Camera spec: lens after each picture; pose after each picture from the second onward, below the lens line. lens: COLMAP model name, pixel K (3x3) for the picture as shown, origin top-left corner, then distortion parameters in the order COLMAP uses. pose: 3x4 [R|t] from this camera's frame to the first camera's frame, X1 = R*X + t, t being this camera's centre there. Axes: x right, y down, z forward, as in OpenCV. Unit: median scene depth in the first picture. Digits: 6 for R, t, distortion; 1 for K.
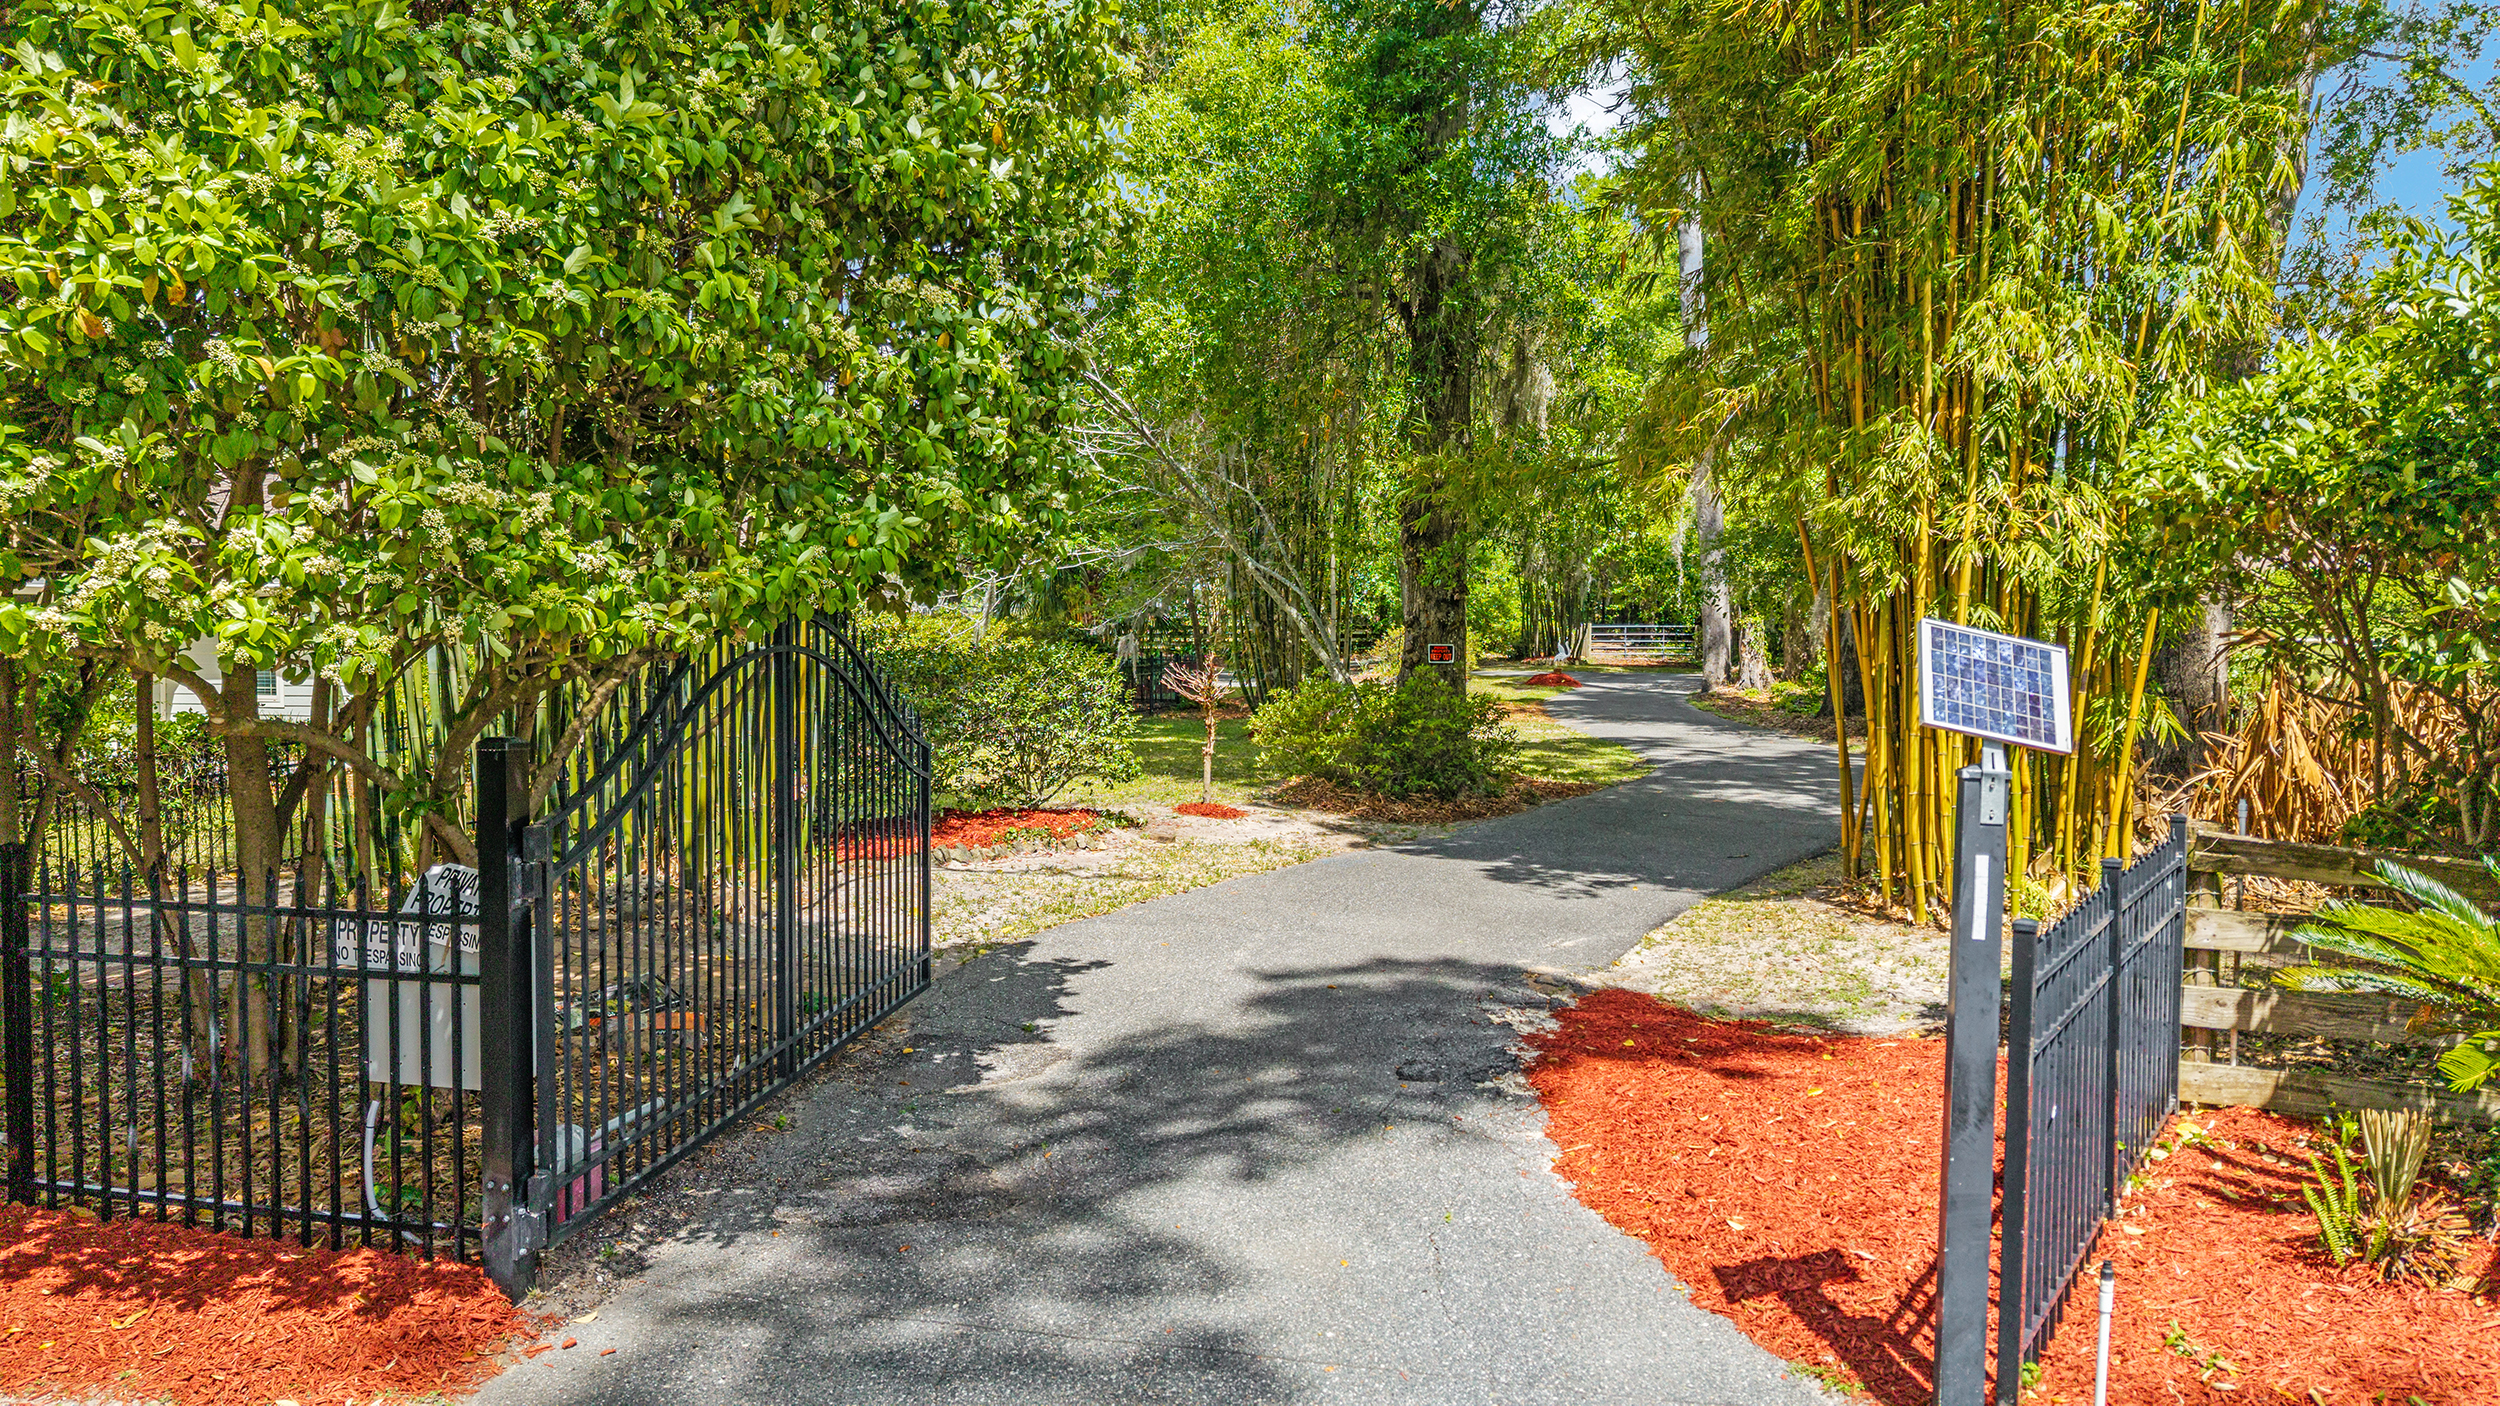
lens RADIAL K [[1675.3, 0, 1245.2], [0, 1675.3, 691.3], [0, 0, 1]] dist [0.026749, -0.028446]
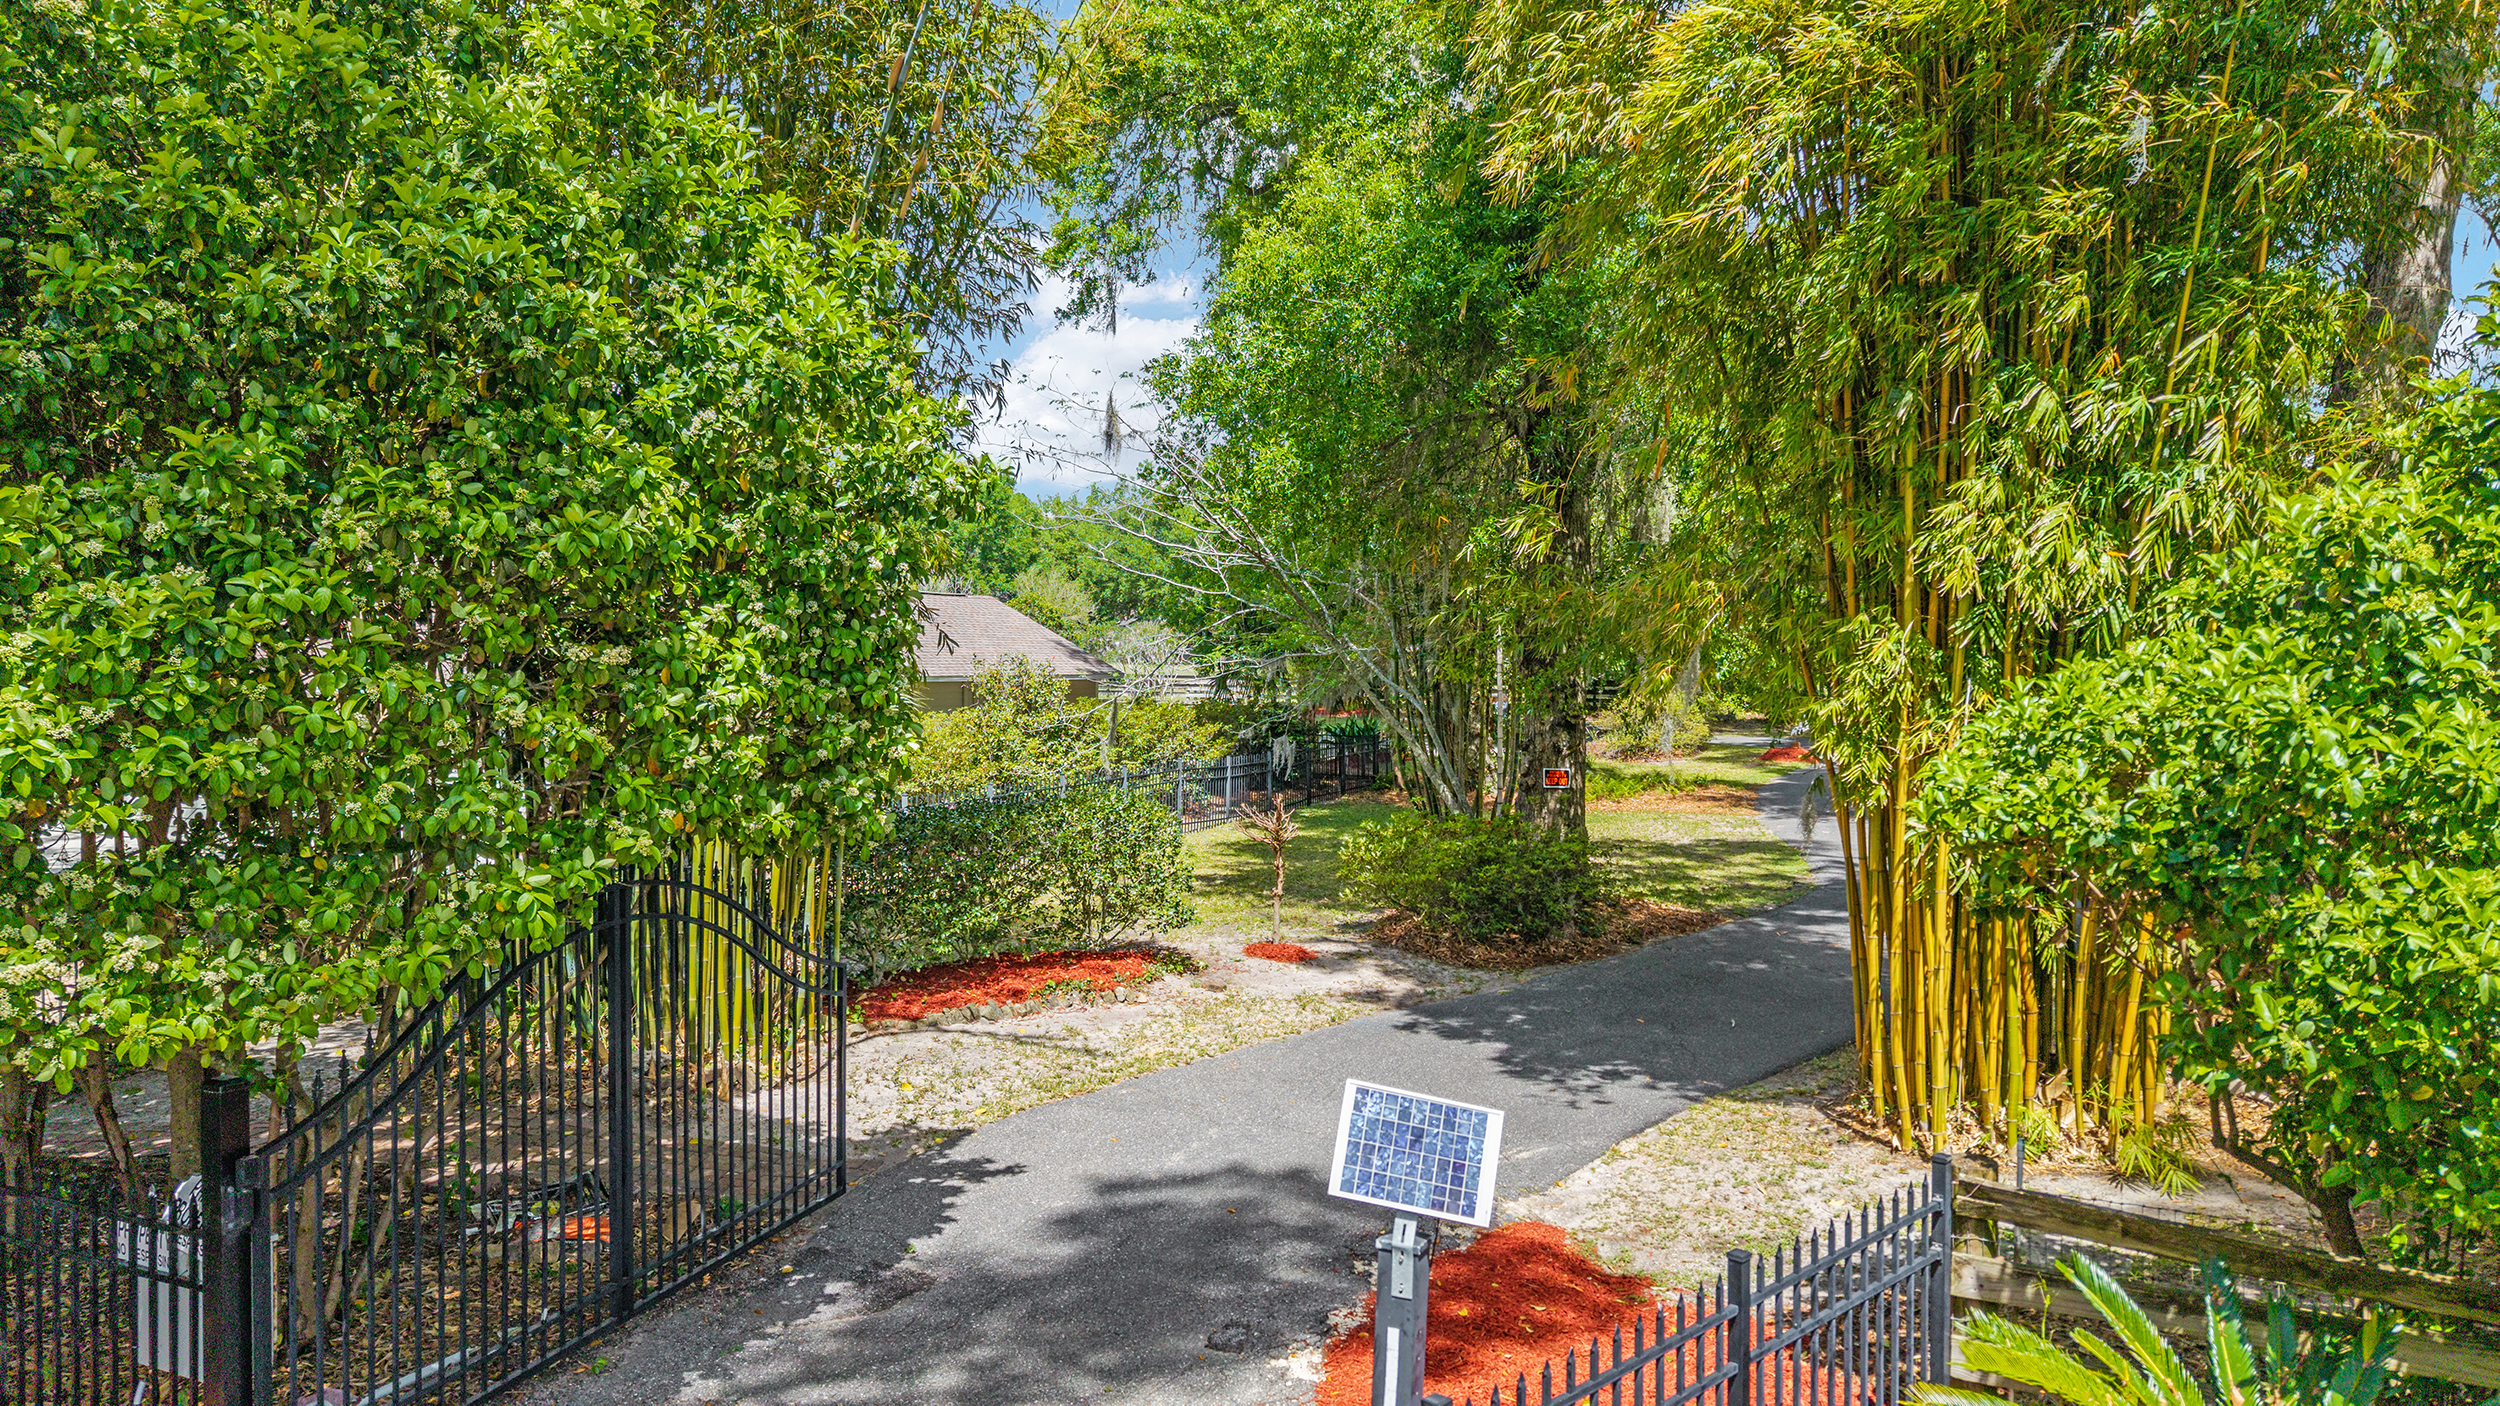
lens RADIAL K [[1675.3, 0, 1234.1], [0, 1675.3, 707.3], [0, 0, 1]] dist [0.026749, -0.028446]
pose [[0.984391, 0.003711, -0.175956, 0.227245], [-0.005896, 0.999912, -0.011897, -0.112876], [0.175897, 0.012749, 0.984326, -0.000616]]
